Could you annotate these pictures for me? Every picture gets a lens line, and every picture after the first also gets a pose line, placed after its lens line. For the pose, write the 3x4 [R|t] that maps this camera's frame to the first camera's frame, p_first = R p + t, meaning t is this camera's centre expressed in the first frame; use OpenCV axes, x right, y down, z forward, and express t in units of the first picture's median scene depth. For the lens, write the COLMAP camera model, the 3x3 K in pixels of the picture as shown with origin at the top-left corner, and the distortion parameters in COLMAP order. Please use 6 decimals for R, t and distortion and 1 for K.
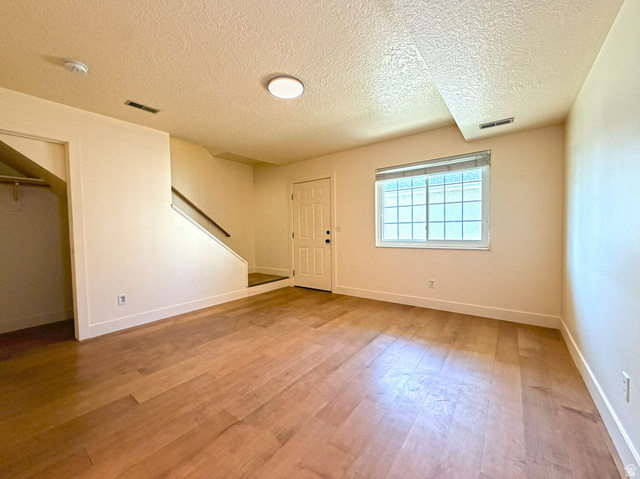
lens RADIAL K [[254.8, 0, 319.2], [0, 254.8, 239.9], [0, 0, 1]] dist [0.002061, 0.000729]
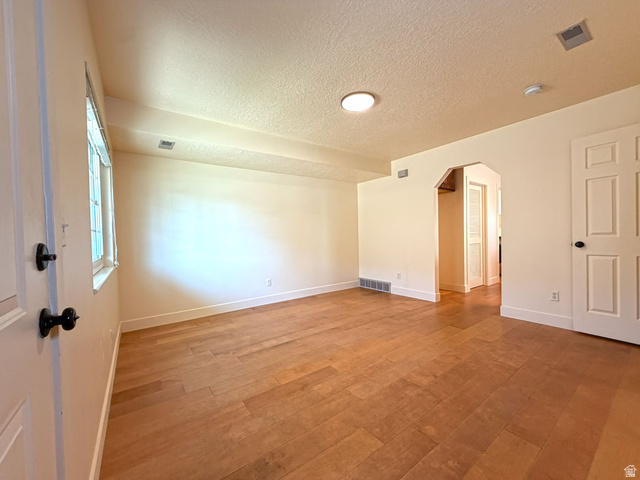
lens RADIAL K [[254.8, 0, 319.0], [0, 254.8, 240.5], [0, 0, 1]] dist [0.002061, 0.000729]
pose [[-0.954259, 0.037398, 0.296632, -0.247444], [0.053374, 0.997517, 0.045939, -0.061802], [-0.294177, 0.059670, -0.953886, 1.922442]]
